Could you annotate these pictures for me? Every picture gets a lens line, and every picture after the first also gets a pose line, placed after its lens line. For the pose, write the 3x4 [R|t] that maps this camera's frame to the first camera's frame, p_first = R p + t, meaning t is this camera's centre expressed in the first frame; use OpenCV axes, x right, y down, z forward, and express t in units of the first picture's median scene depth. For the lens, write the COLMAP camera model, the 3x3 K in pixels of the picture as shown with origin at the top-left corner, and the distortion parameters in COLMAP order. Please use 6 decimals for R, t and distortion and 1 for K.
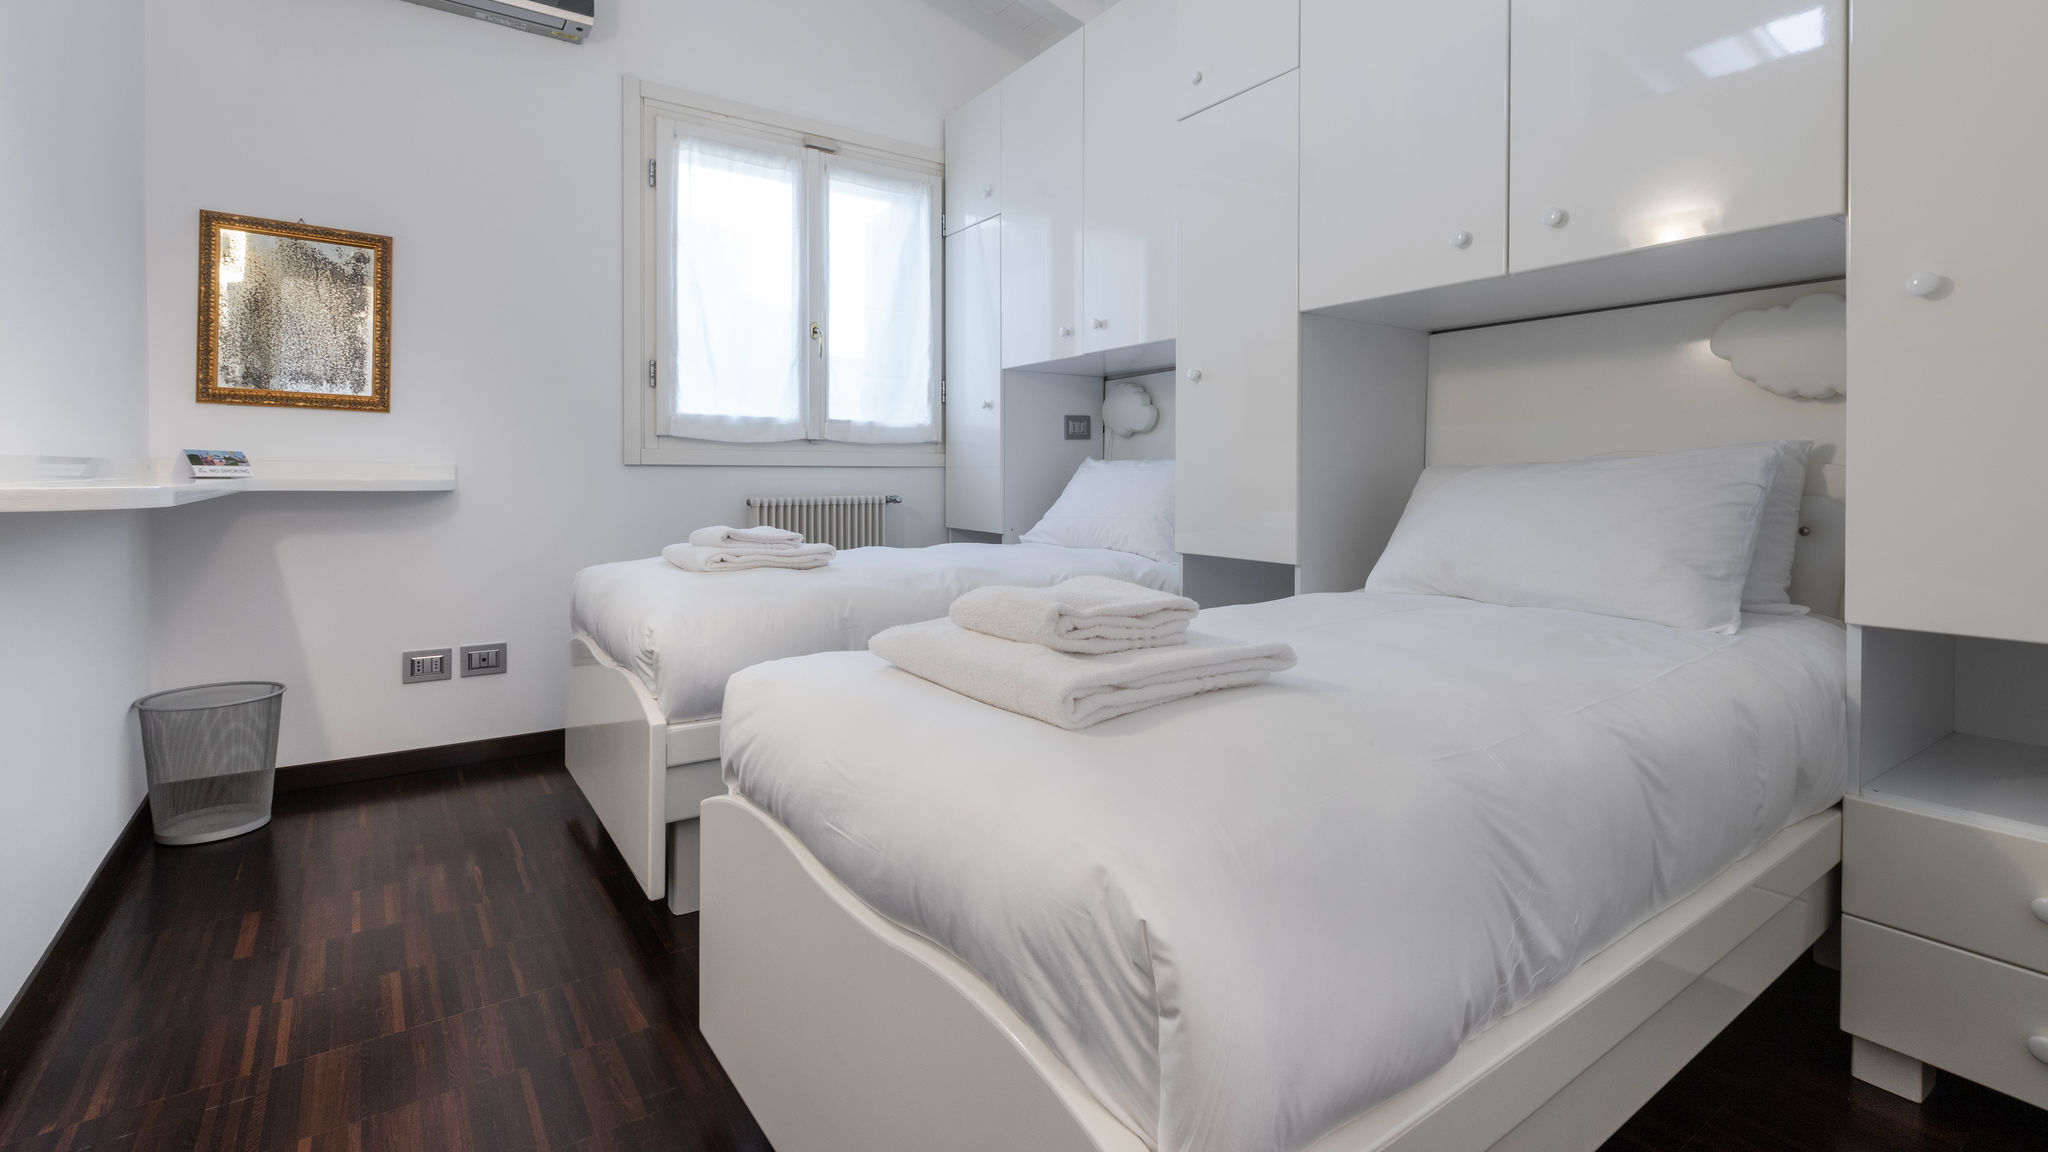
lens RADIAL K [[930.4, 0, 1024.2], [0, 930.4, 489.3], [0, 0, 1]] dist [0.001355, 0.000101]
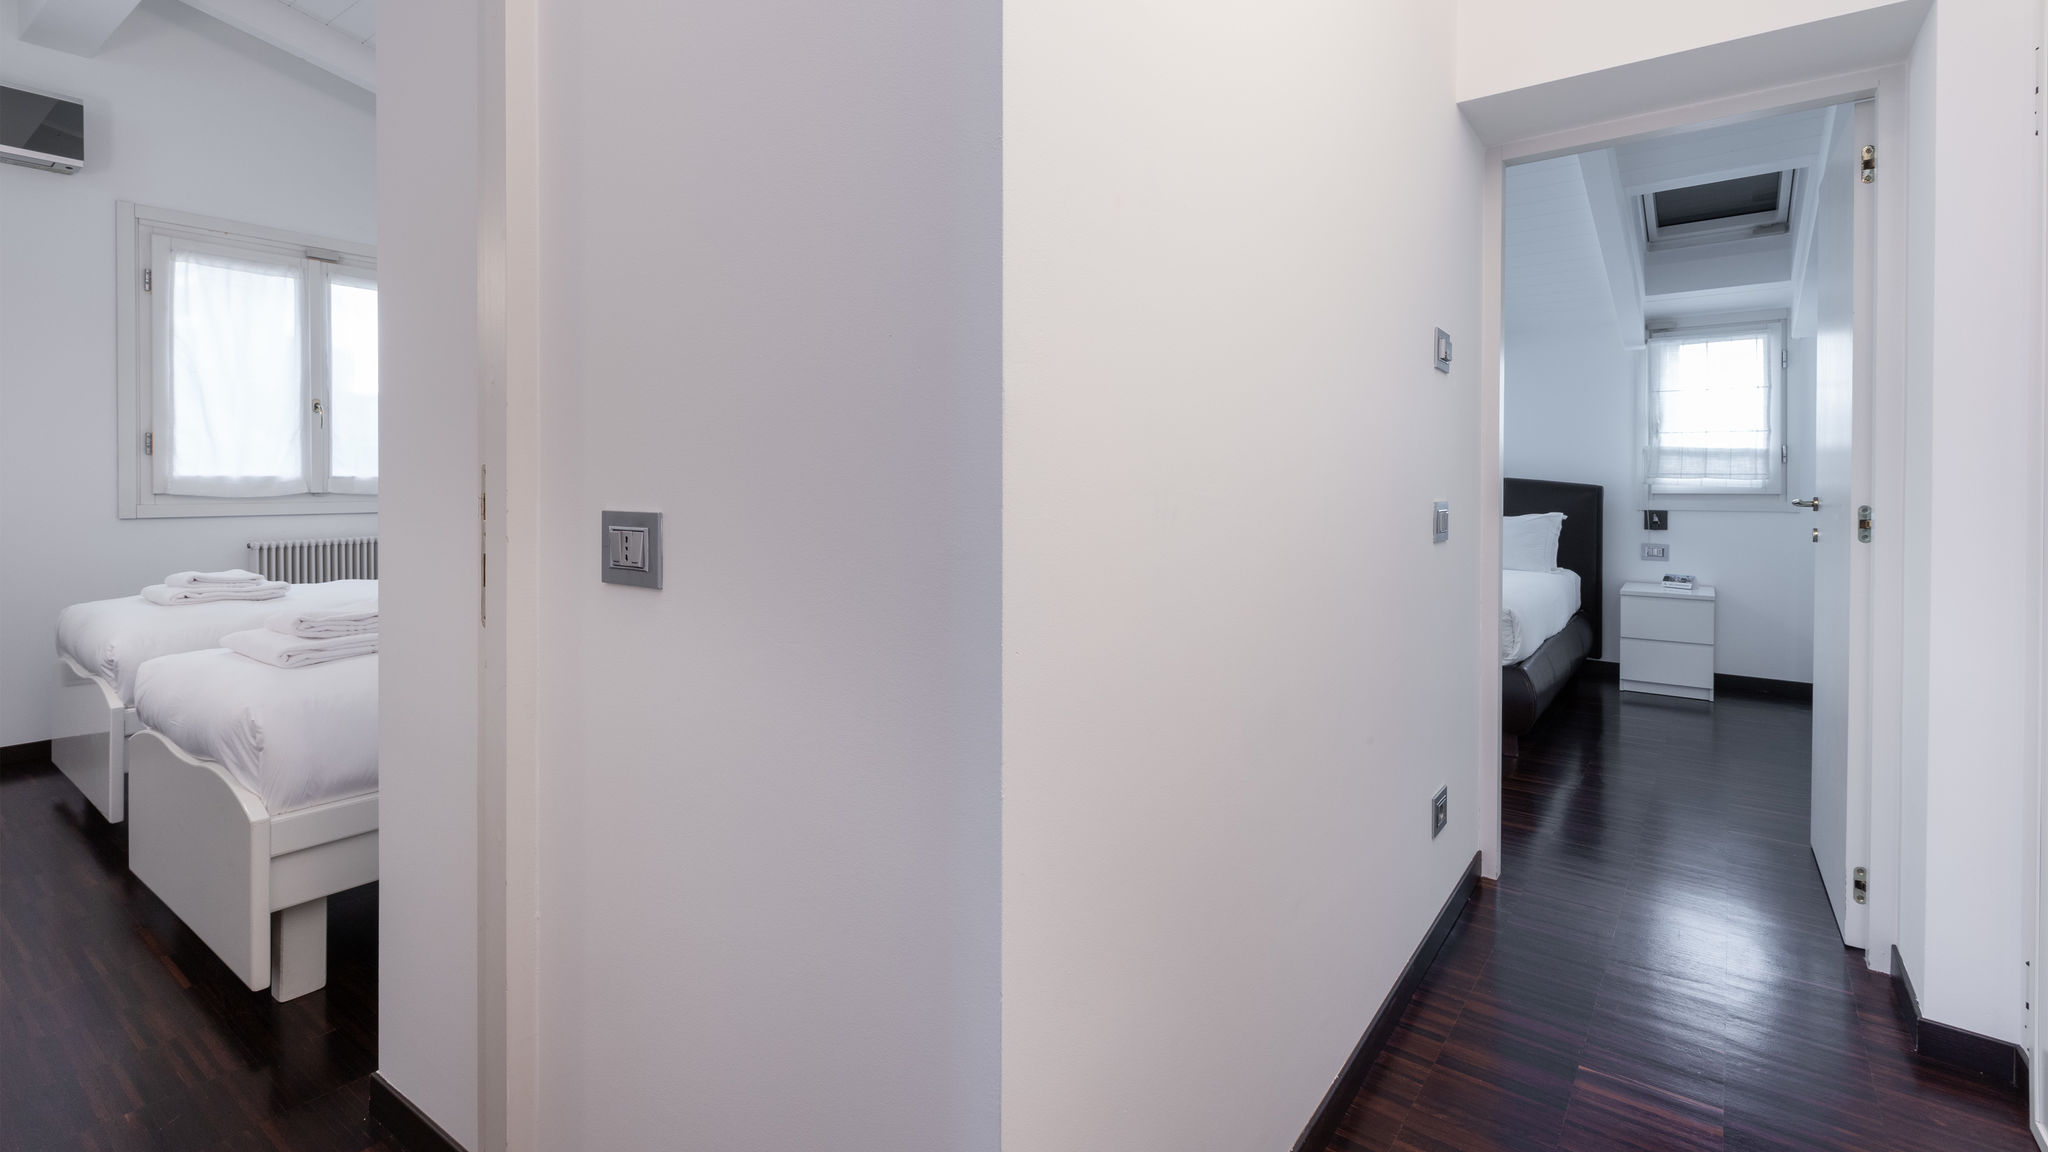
lens RADIAL K [[930.4, 0, 1024.2], [0, 930.4, 489.3], [0, 0, 1]] dist [0.001355, 0.000101]
pose [[0.948868, -0.005332, 0.315627, 0.311524], [0.007456, 0.999957, -0.005522, -0.049826], [-0.315584, 0.007593, 0.948867, -0.533771]]
